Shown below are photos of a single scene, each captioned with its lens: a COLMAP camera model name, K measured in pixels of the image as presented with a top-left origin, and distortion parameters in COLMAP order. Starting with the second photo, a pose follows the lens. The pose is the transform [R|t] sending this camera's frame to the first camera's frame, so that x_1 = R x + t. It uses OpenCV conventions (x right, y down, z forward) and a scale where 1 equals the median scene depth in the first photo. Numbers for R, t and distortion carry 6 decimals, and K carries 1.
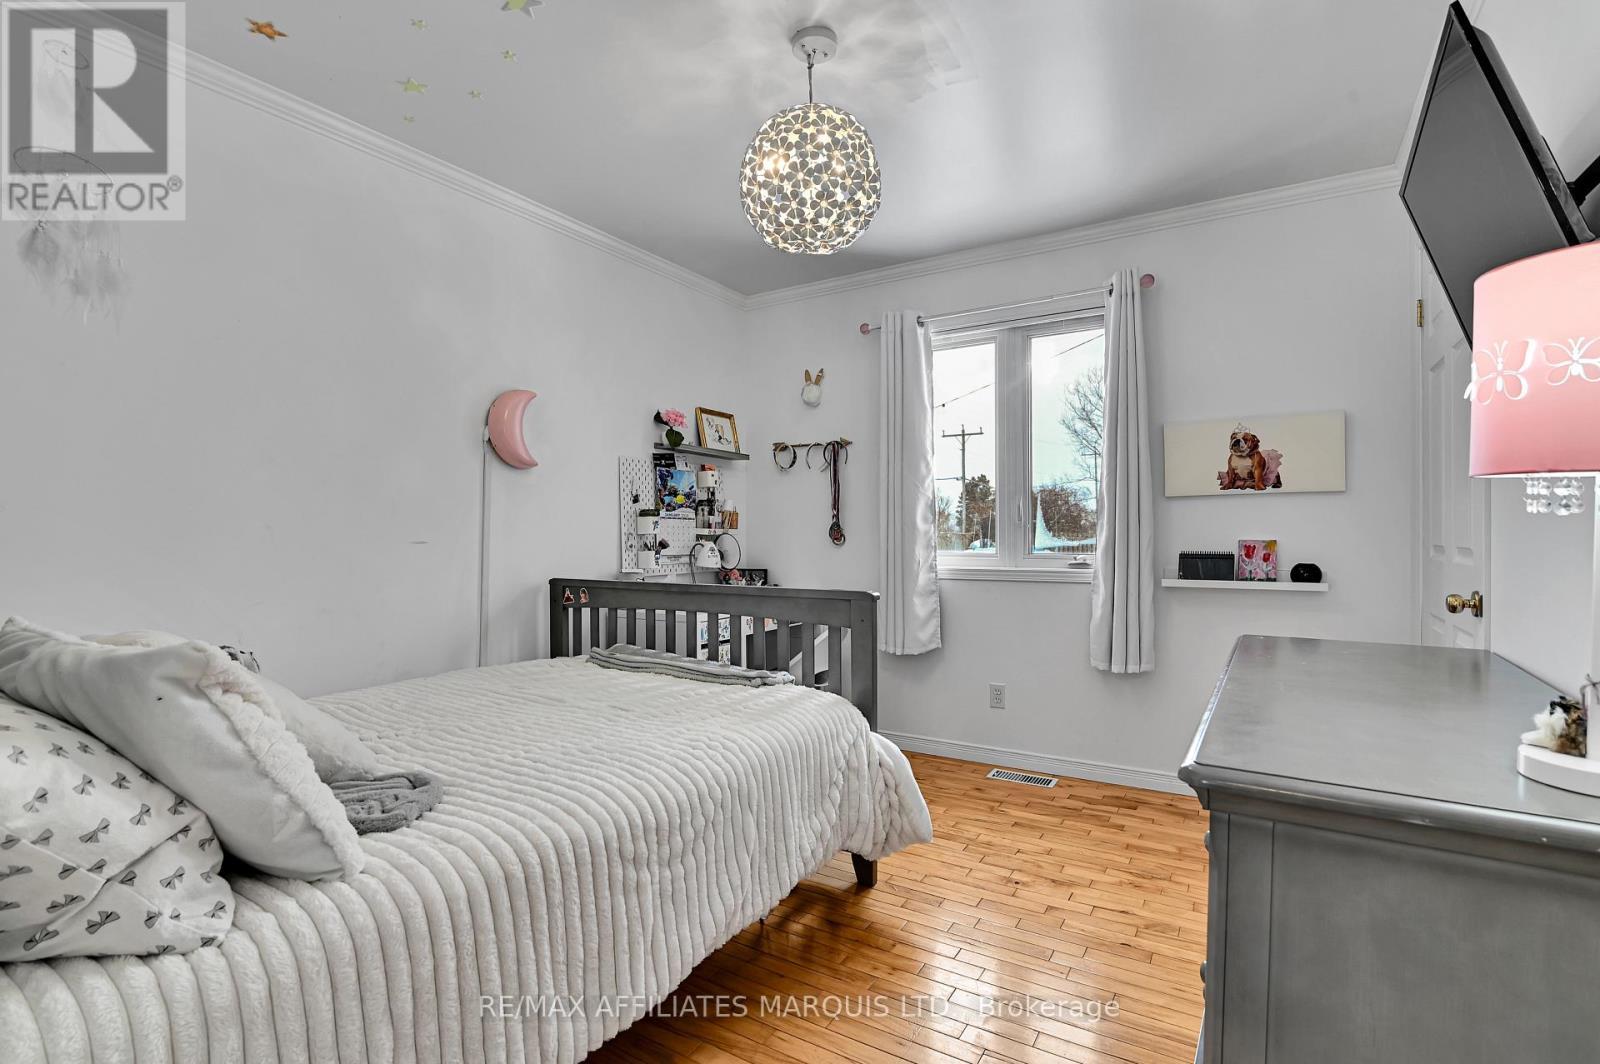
lens RADIAL K [[740.6, 0, 806.6], [0, 740.6, 535.2], [0, 0, 1]] dist [-0.021198, -0.000543]
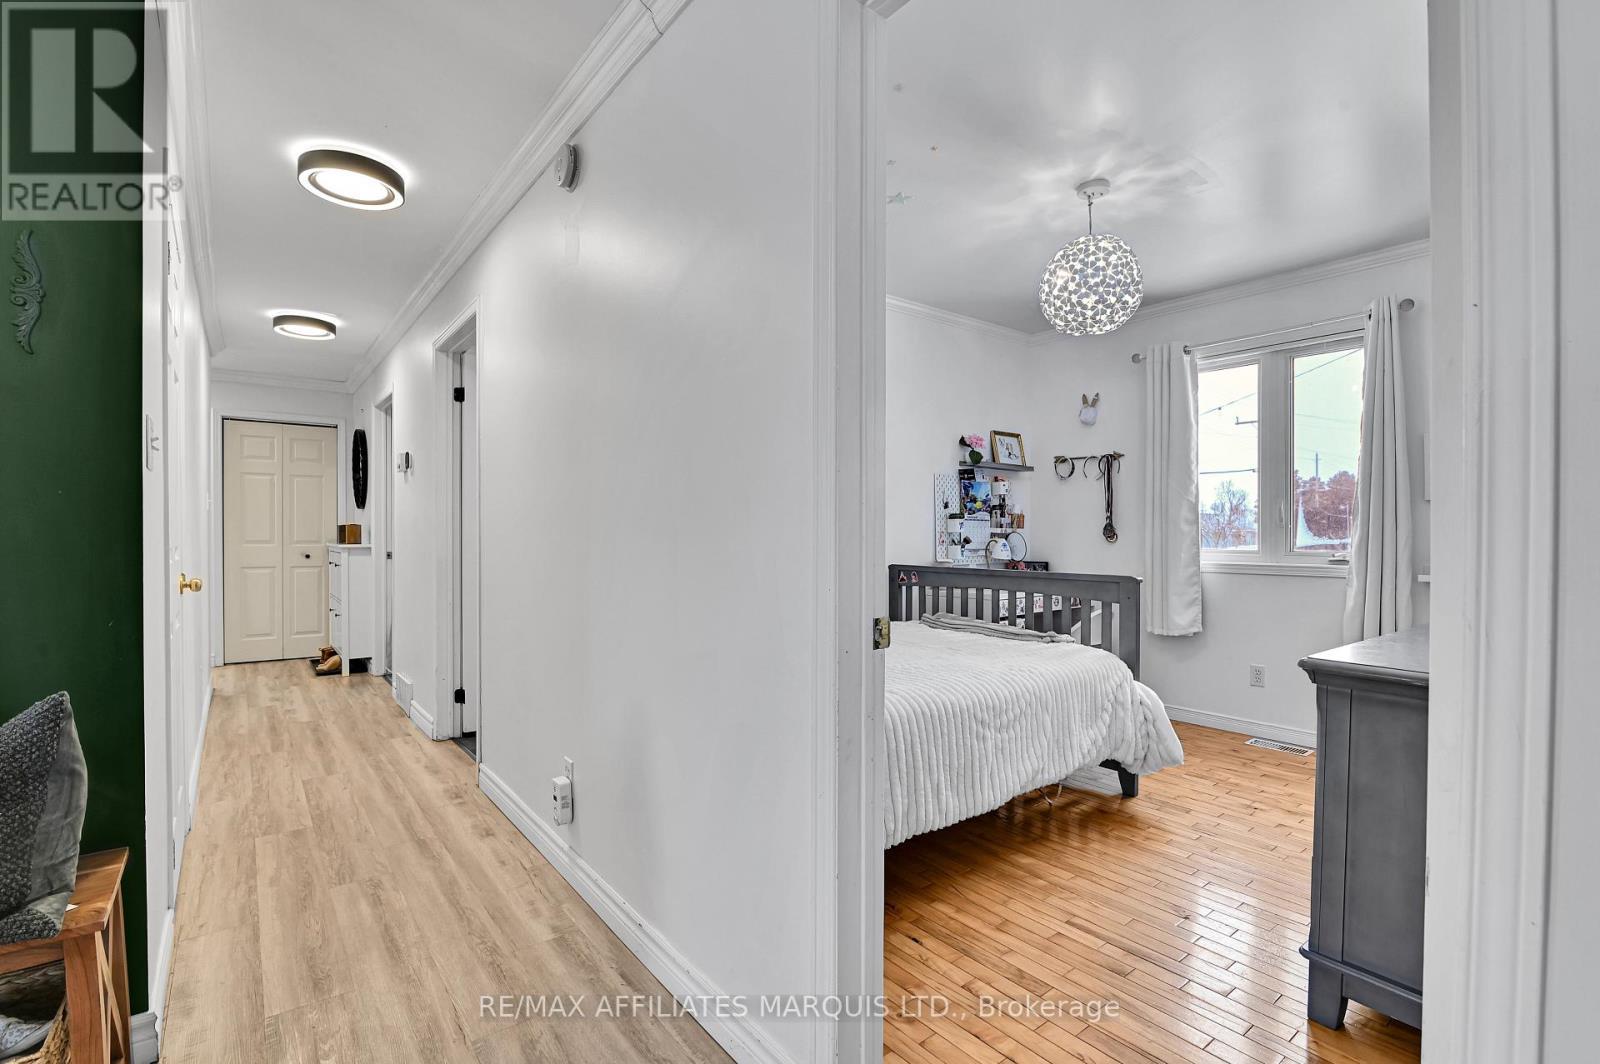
lens RADIAL K [[740.6, 0, 844.4], [0, 740.6, 541.0], [0, 0, 1]] dist [-0.021198, -0.000543]
pose [[0.953270, 0.006721, -0.302044, -0.009909], [-0.003295, 0.999924, 0.011852, -0.001453], [0.302100, -0.010303, 0.953220, -0.357321]]
